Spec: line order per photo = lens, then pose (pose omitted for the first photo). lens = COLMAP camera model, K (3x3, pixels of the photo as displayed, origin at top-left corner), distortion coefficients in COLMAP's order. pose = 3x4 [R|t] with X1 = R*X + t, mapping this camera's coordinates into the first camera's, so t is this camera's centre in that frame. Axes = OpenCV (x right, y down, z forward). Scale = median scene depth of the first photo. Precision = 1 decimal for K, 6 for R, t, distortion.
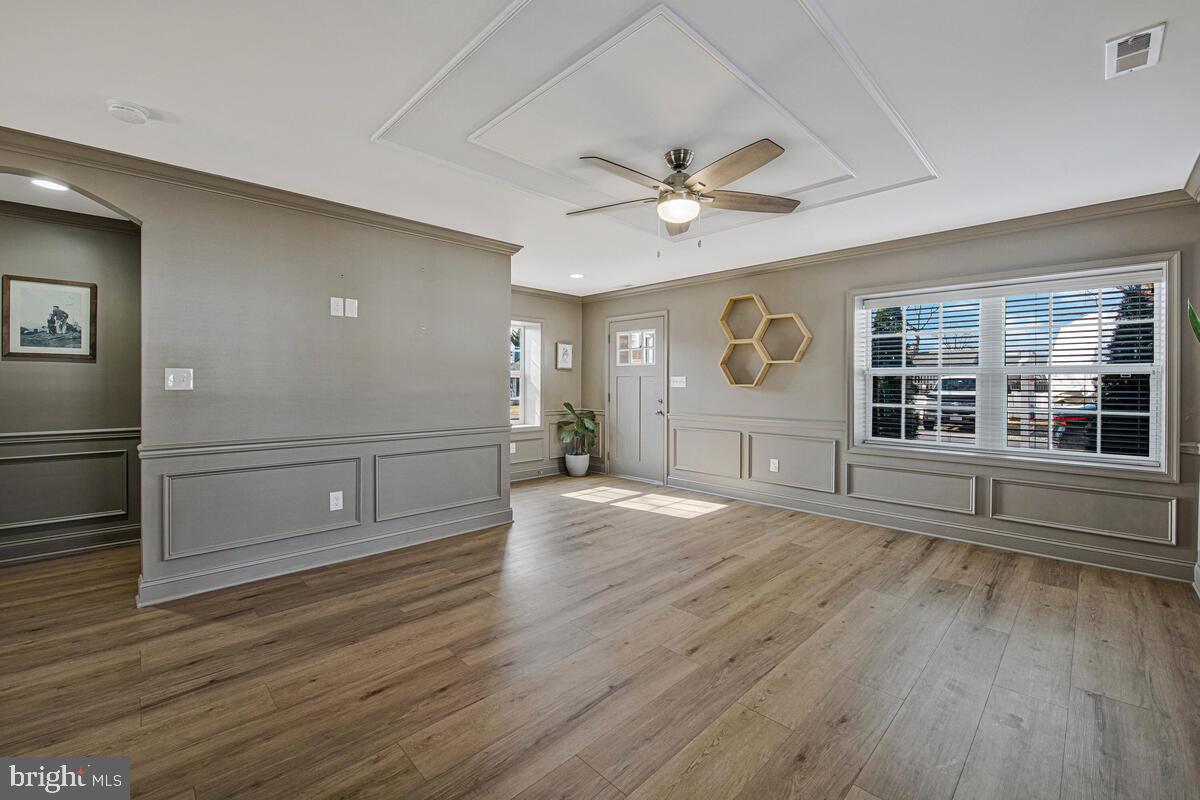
lens RADIAL K [[493.6, 0, 607.0], [0, 493.6, 381.8], [0, 0, 1]] dist [-0.011282, -0.000244]
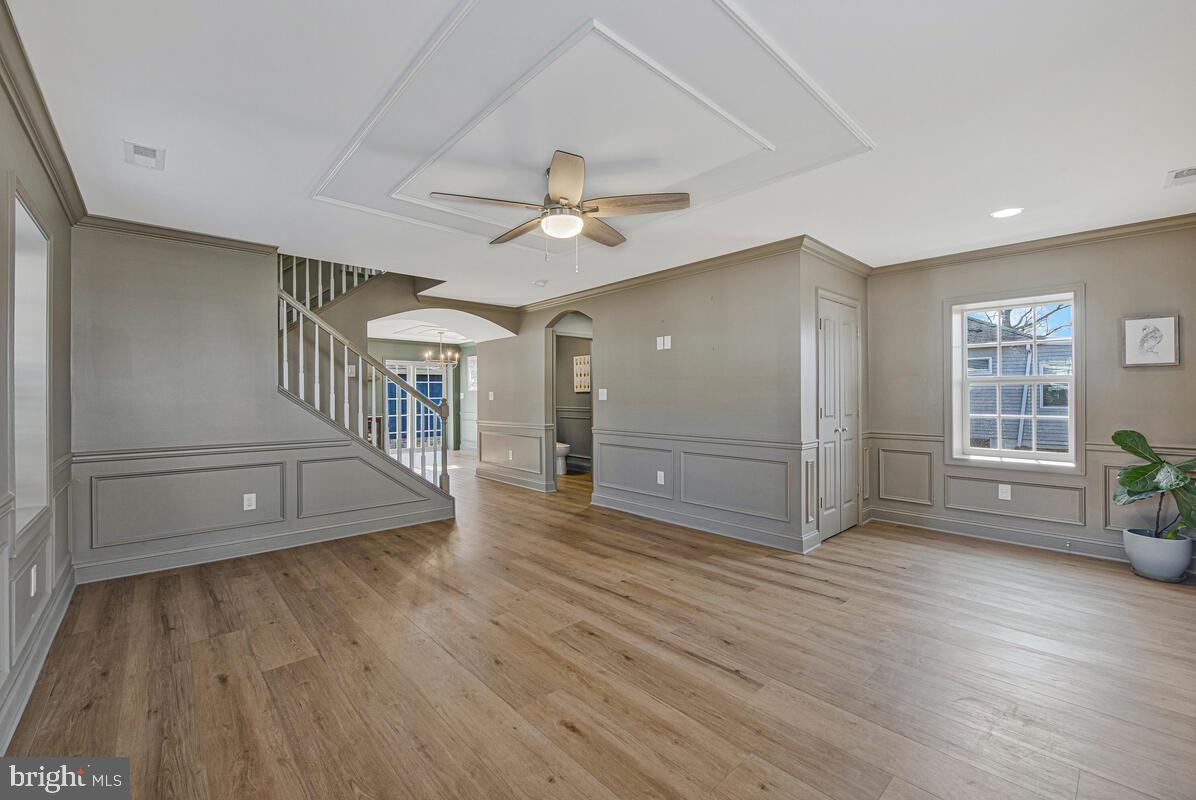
lens RADIAL K [[491.9, 0, 593.4], [0, 491.9, 401.5], [0, 0, 1]] dist [-0.011282, -0.000244]
pose [[-0.052014, 0.005763, -0.998630, 0.914296], [0.006578, 0.999964, 0.005428, 0.009079], [0.998625, -0.006287, -0.052050, 0.892717]]
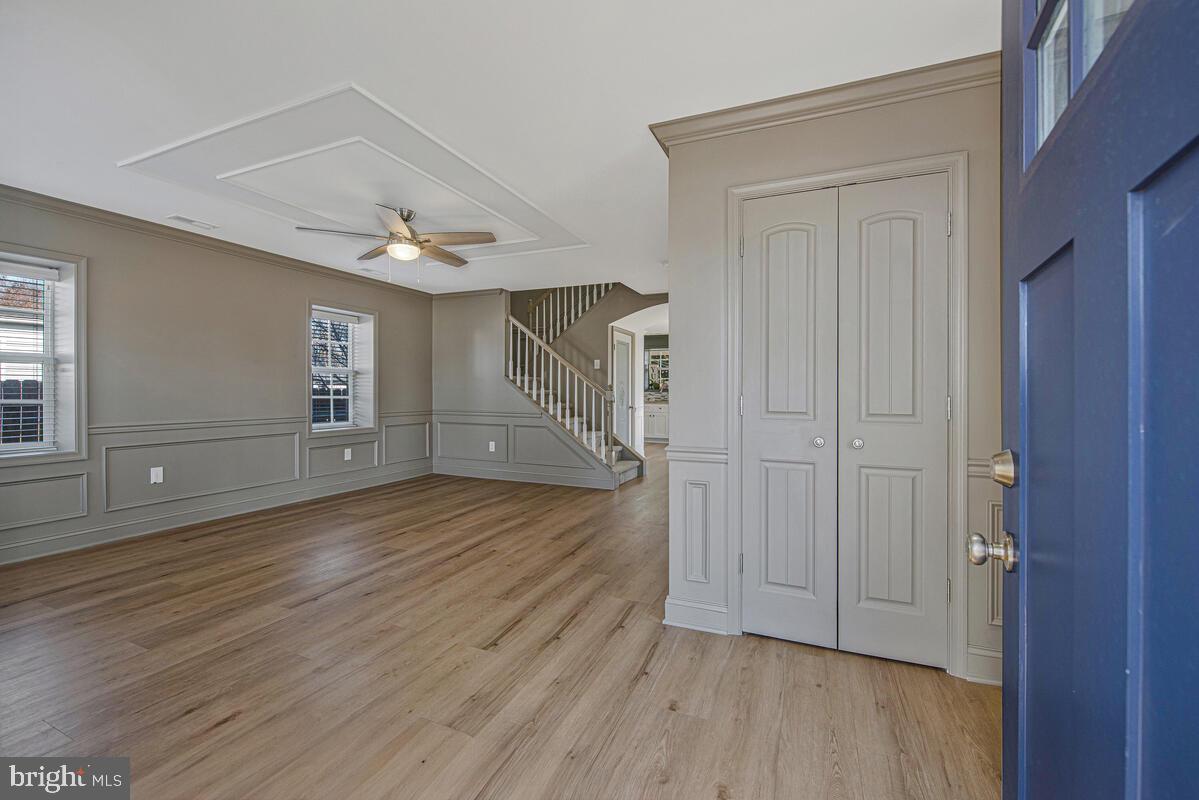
lens RADIAL K [[495.4, 0, 599.4], [0, 495.4, 393.5], [0, 0, 1]] dist [-0.013603, -0.000733]
pose [[-0.933475, -0.005904, -0.358593, 0.105018], [-0.007083, 0.999973, 0.001972, 0.032001], [0.358572, 0.004381, -0.933492, 1.972022]]
